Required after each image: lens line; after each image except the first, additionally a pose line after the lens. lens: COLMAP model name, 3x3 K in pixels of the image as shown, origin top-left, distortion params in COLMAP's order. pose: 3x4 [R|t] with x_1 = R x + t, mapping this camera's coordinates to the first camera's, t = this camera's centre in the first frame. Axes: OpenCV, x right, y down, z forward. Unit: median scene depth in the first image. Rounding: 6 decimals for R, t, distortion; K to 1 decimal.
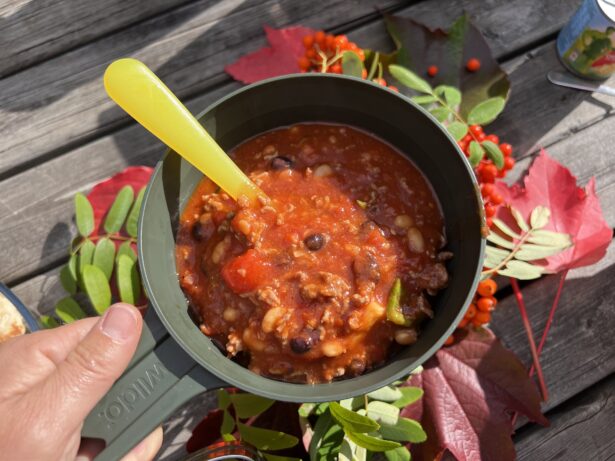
lens RADIAL K [[469.1, 0, 308.2], [0, 469.1, 230.7], [0, 0, 1]] dist [-0.006926, -0.004043]
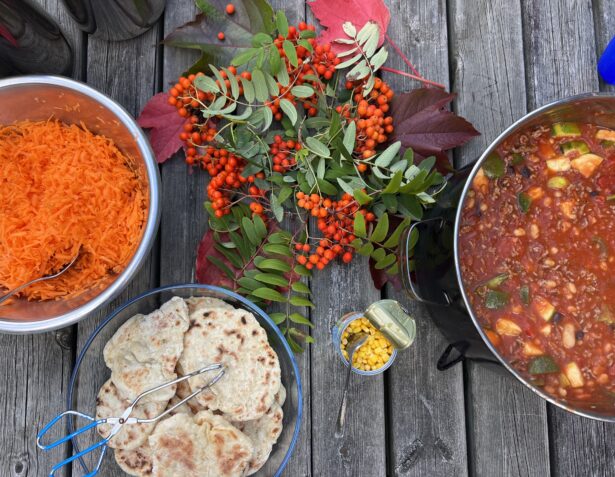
lens RADIAL K [[489.1, 0, 306.8], [0, 489.1, 238.7], [0, 0, 1]] dist [0.003557, 0.000687]
pose [[0.442699, -0.890416, 0.105719, -0.380894], [0.861582, 0.455068, 0.224920, -0.211321], [-0.248382, -0.008486, 0.968625, -0.585405]]
